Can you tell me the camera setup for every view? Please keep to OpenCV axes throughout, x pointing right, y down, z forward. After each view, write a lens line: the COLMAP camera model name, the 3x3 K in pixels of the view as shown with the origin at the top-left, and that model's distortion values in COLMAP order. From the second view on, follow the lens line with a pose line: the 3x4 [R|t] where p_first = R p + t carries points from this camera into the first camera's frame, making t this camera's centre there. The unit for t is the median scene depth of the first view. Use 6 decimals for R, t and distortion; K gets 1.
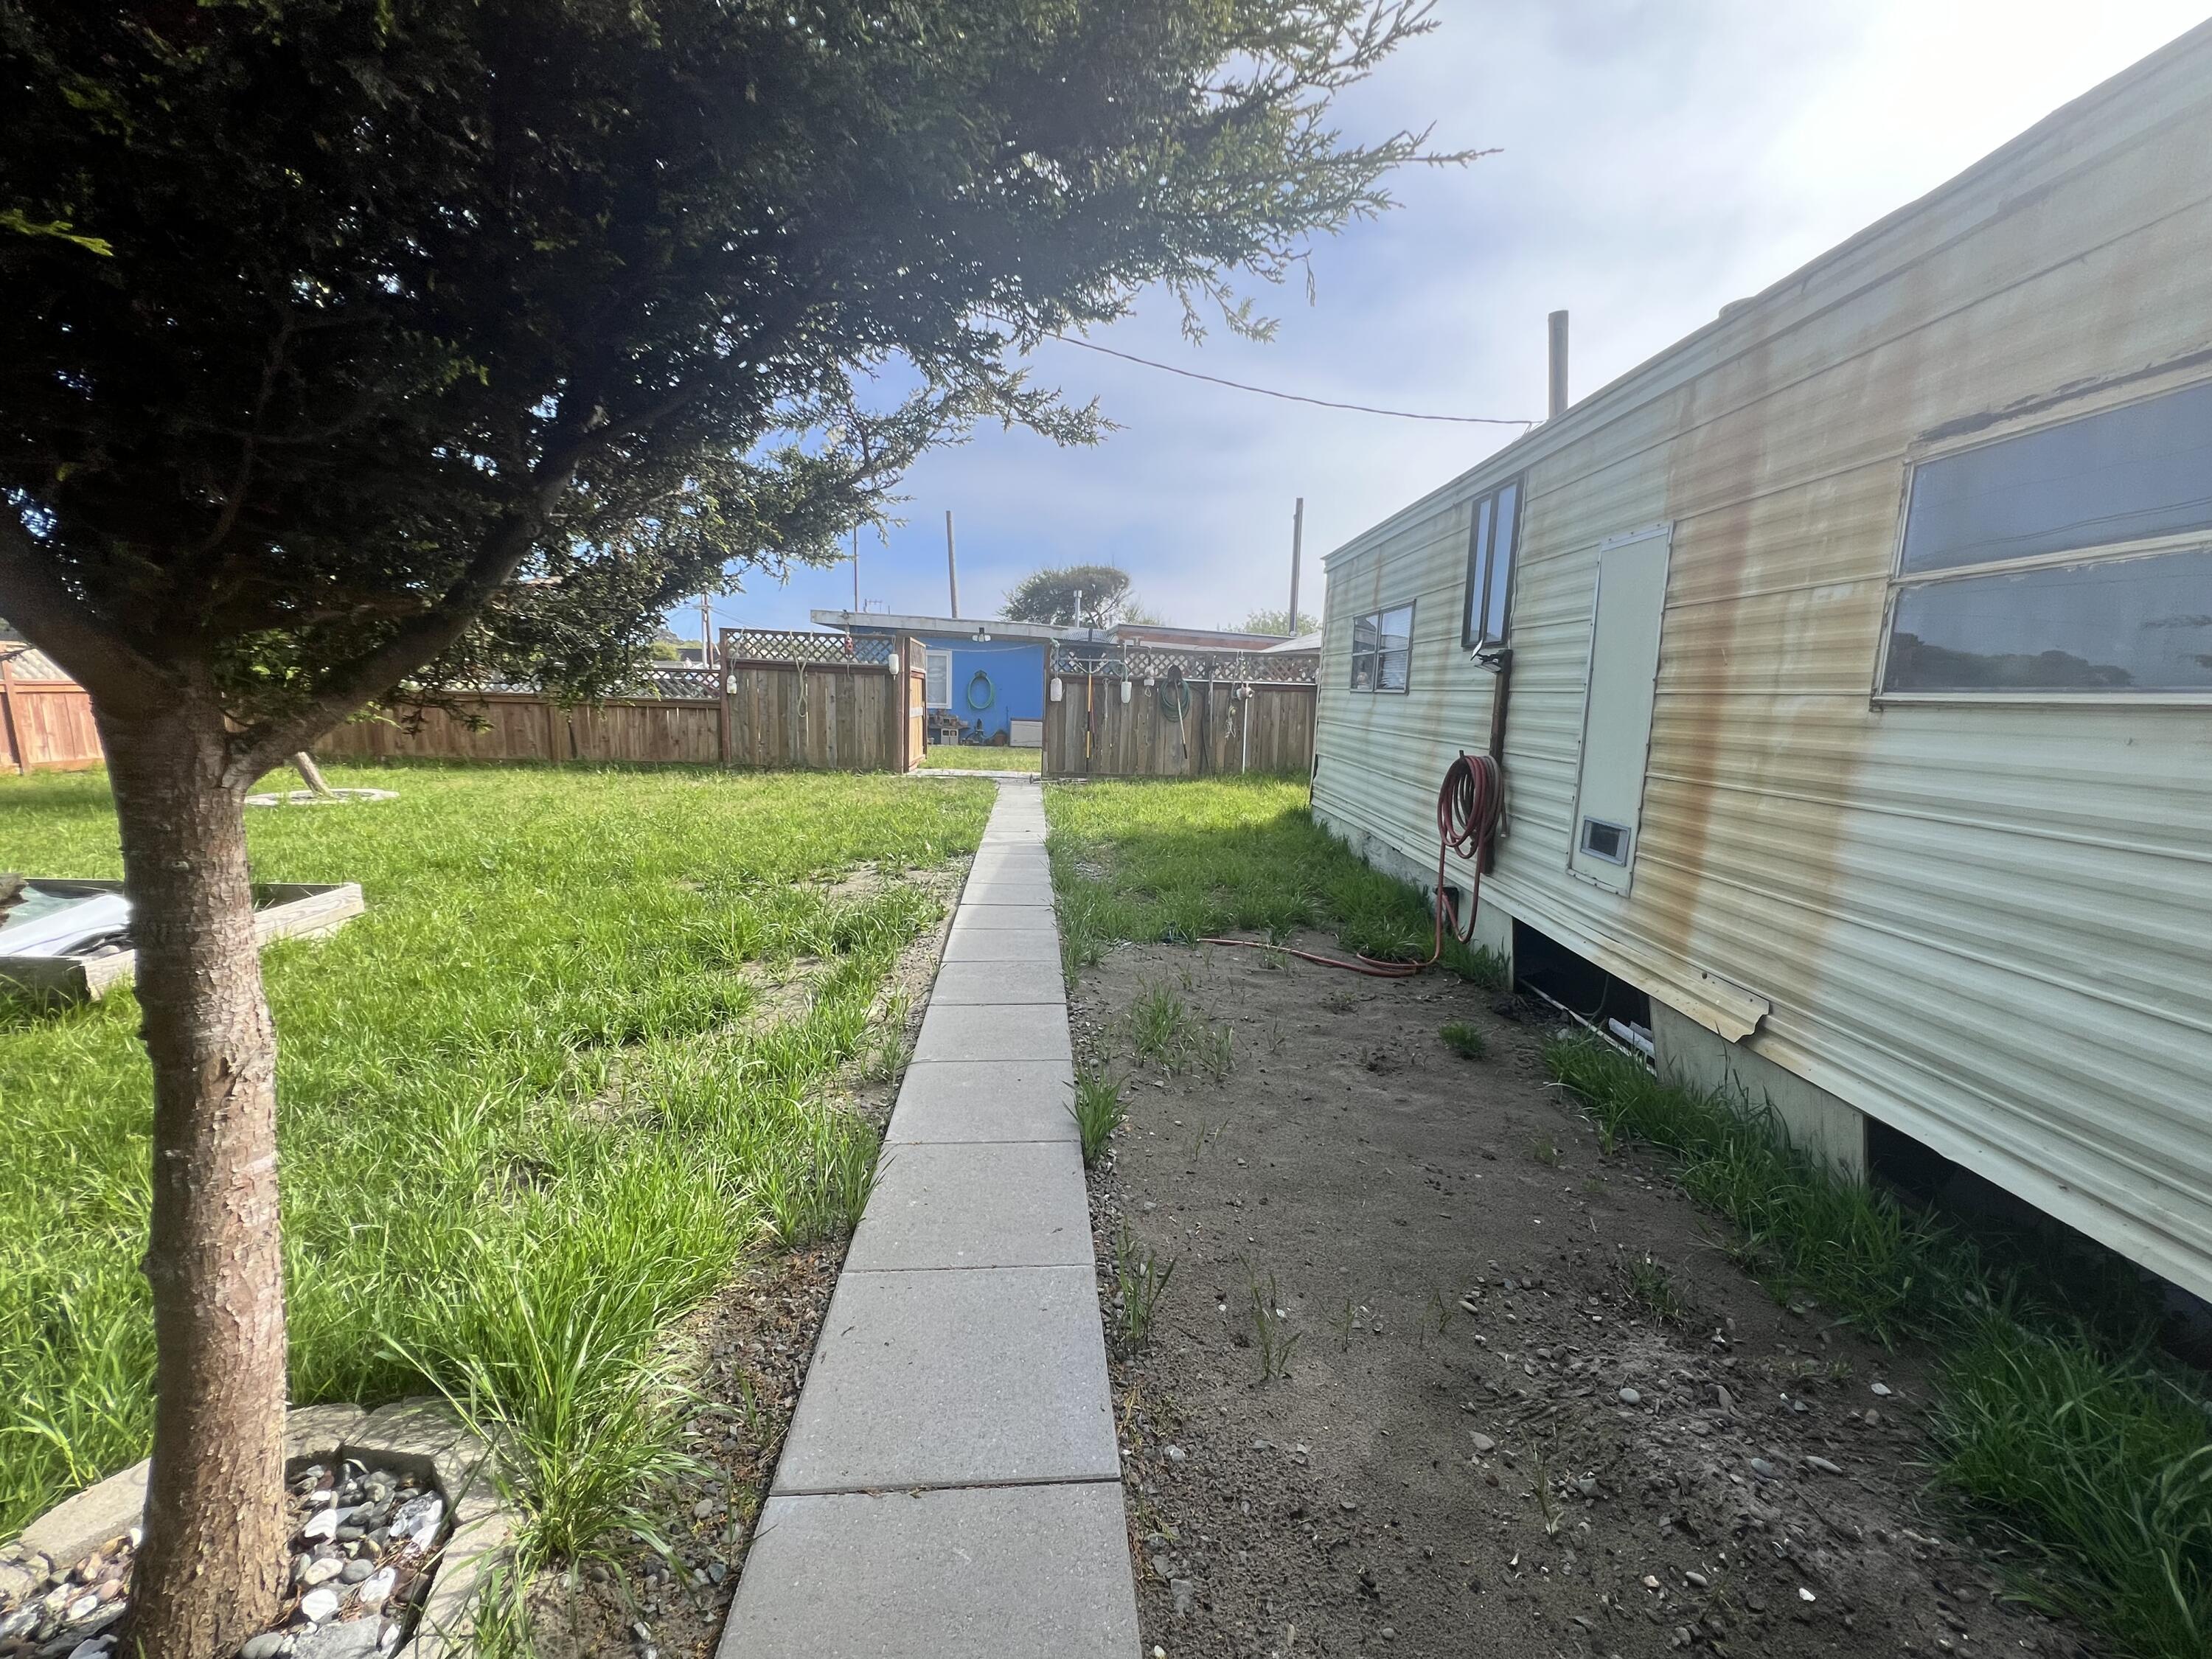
lens RADIAL K [[888.3, 0, 1106.6], [0, 888.3, 837.0], [0, 0, 1]] dist [-0.003290, 0.000987]
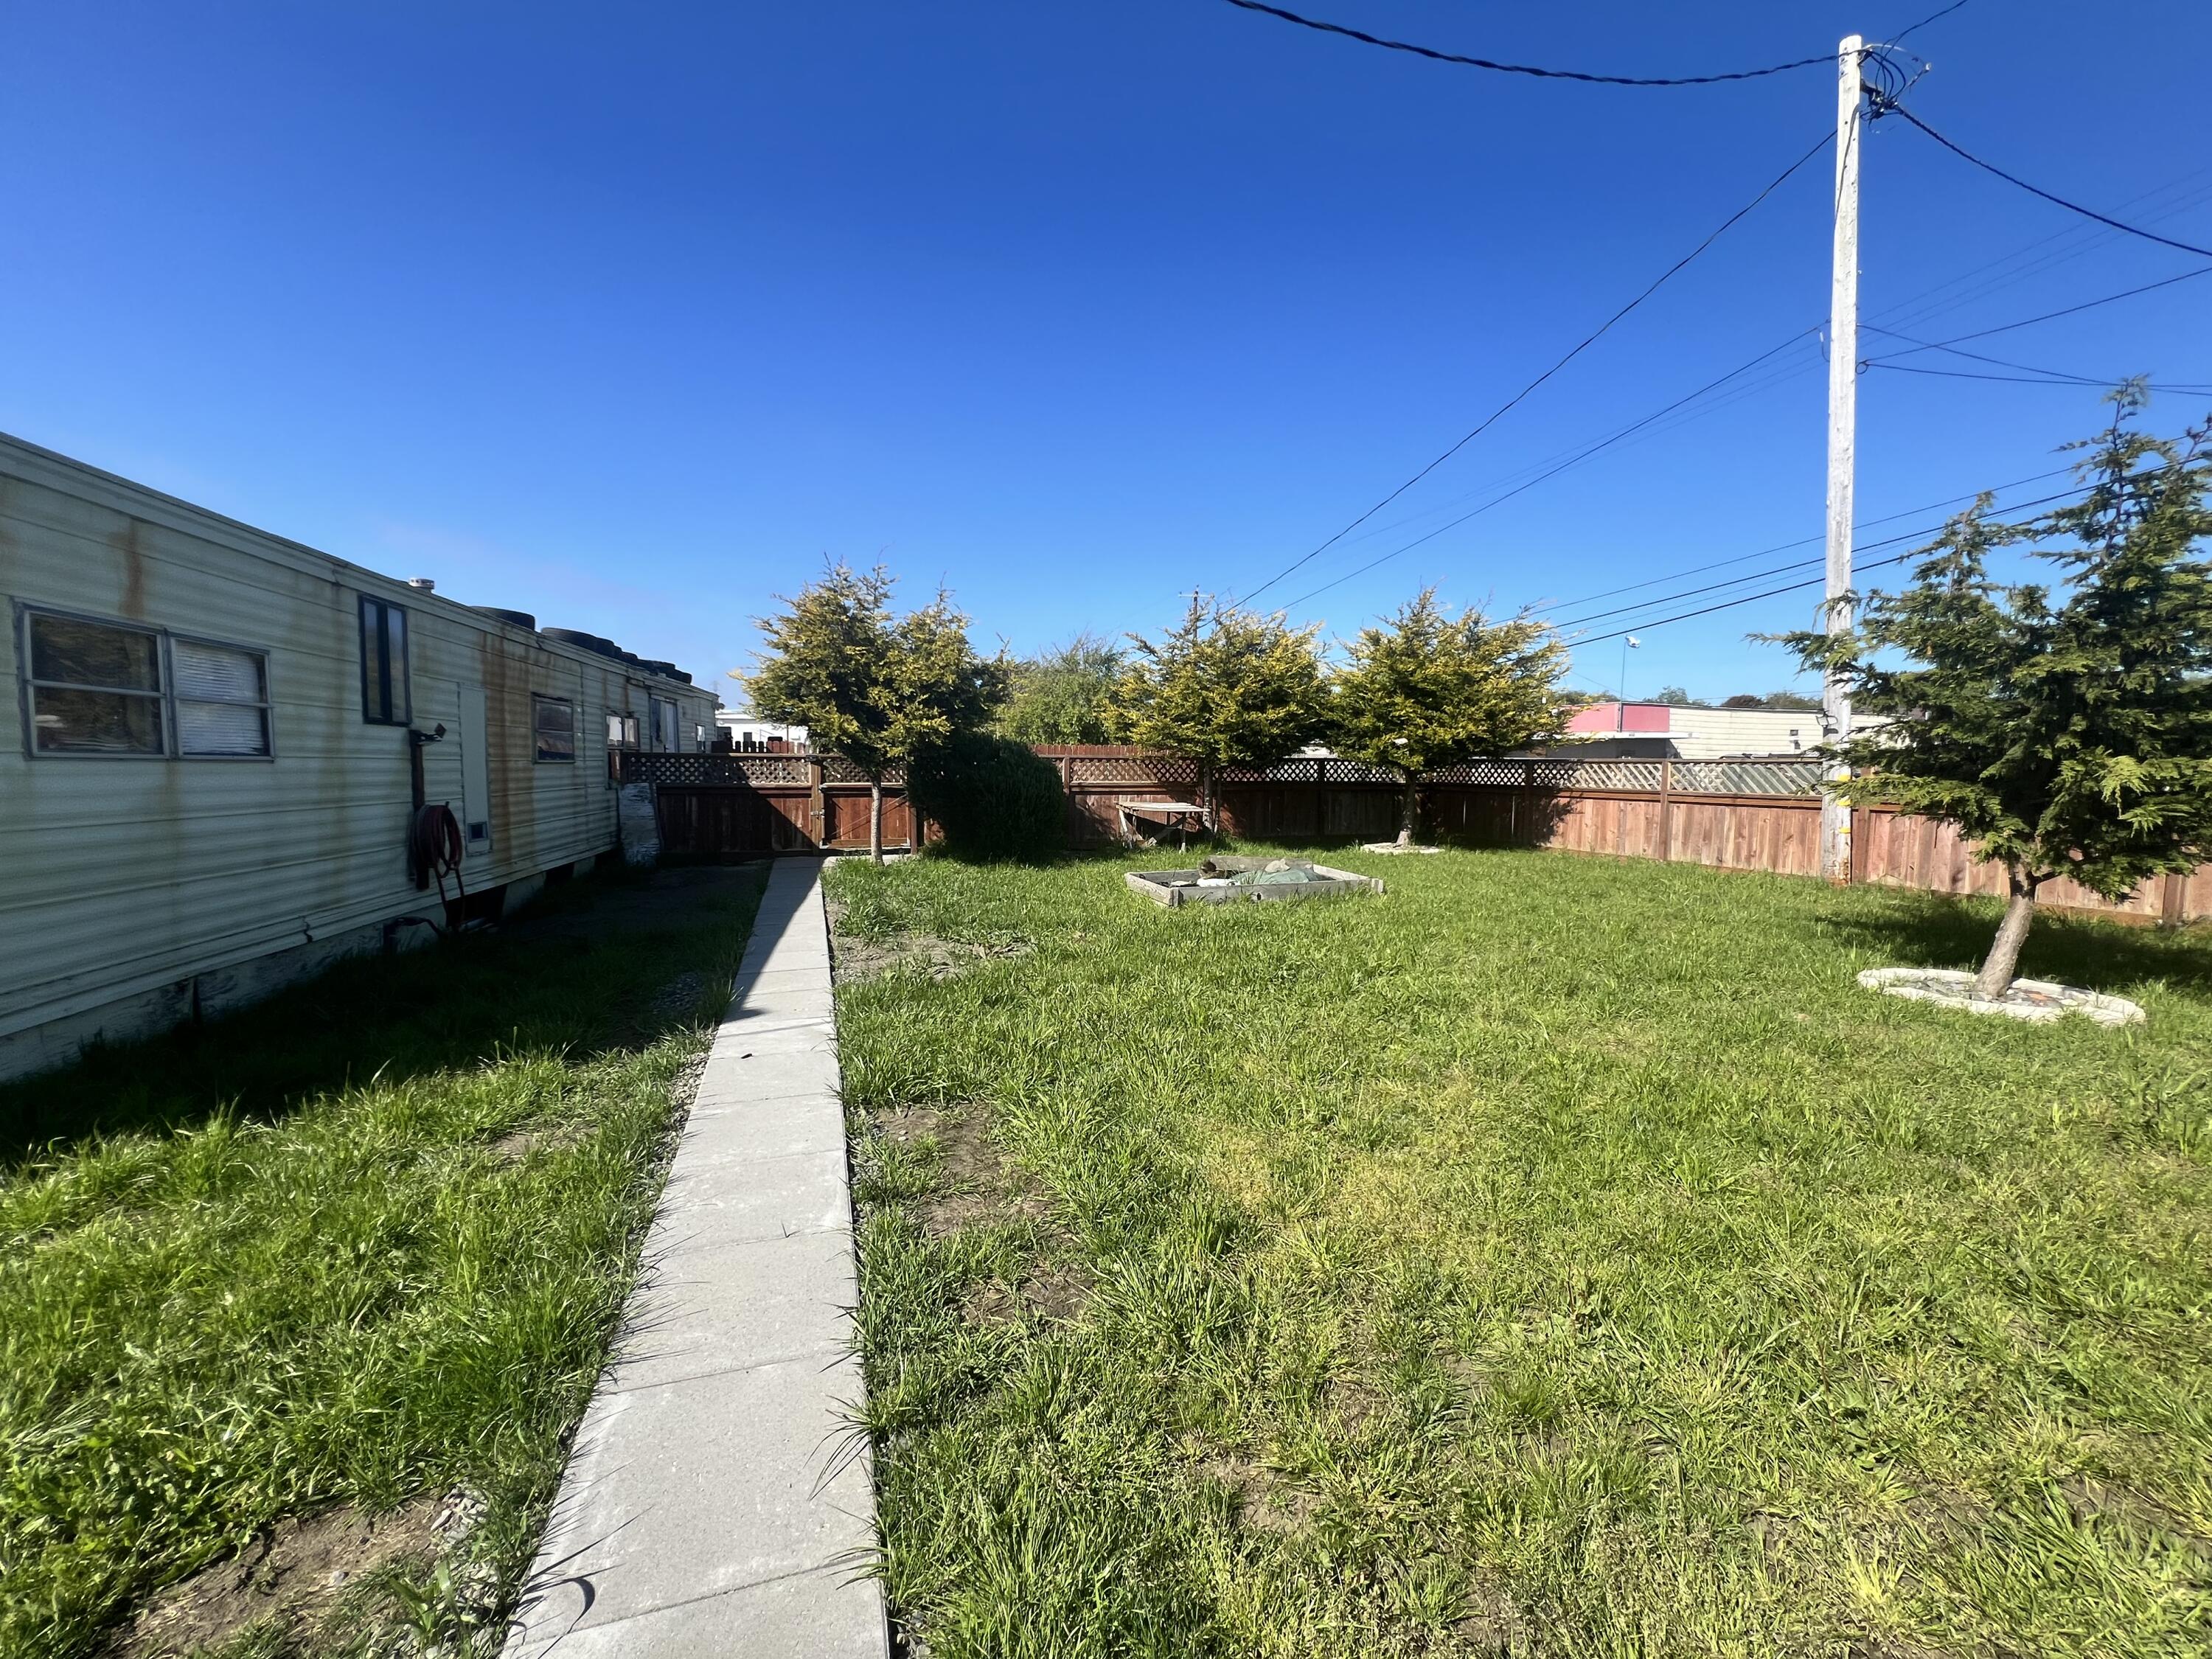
lens RADIAL K [[888.3, 0, 1104.3], [0, 888.3, 827.1], [0, 0, 1]] dist [-0.003290, 0.000987]
pose [[-0.971758, -0.019268, -0.235192, -0.109327], [-0.072936, 0.972385, 0.221693, -0.172528], [0.224426, 0.232586, -0.946328, 0.996866]]
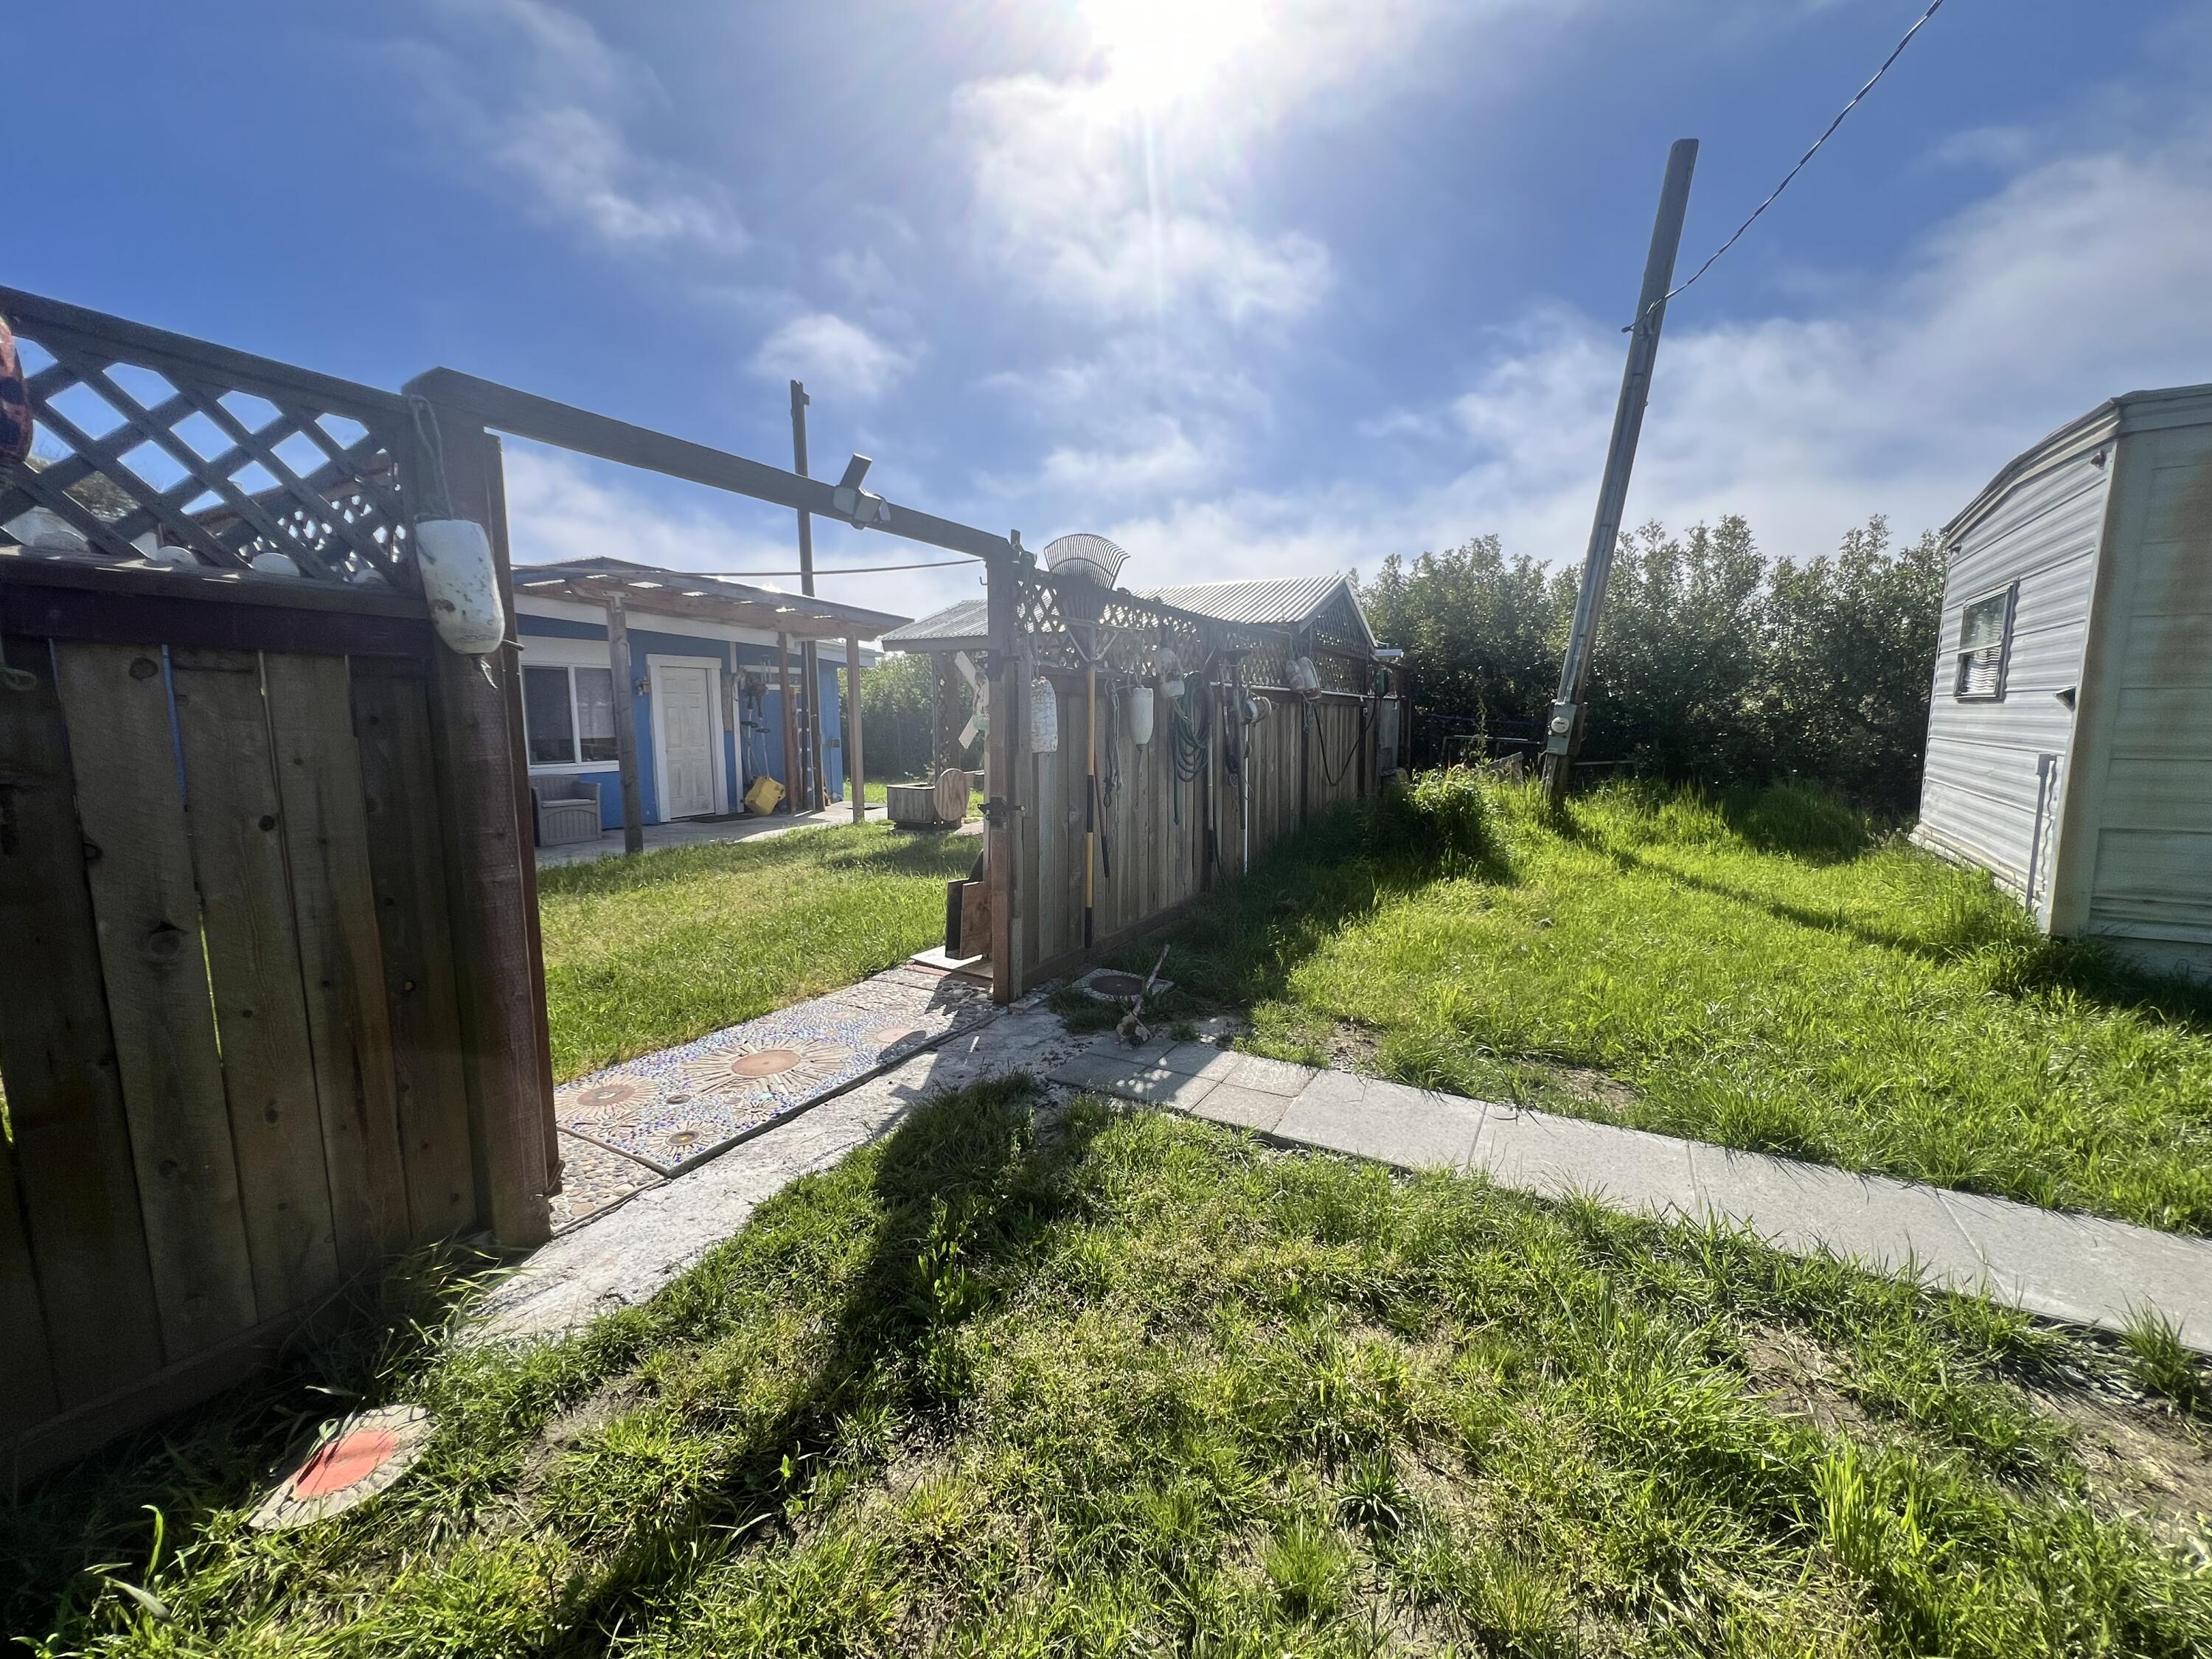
lens RADIAL K [[888.3, 0, 1105.2], [0, 888.3, 832.6], [0, 0, 1]] dist [-0.003290, 0.000987]
pose [[0.557091, -0.144168, 0.817842, -0.312804], [0.158582, 0.985161, 0.065642, -0.147328], [-0.815170, 0.093126, 0.571687, 0.836984]]
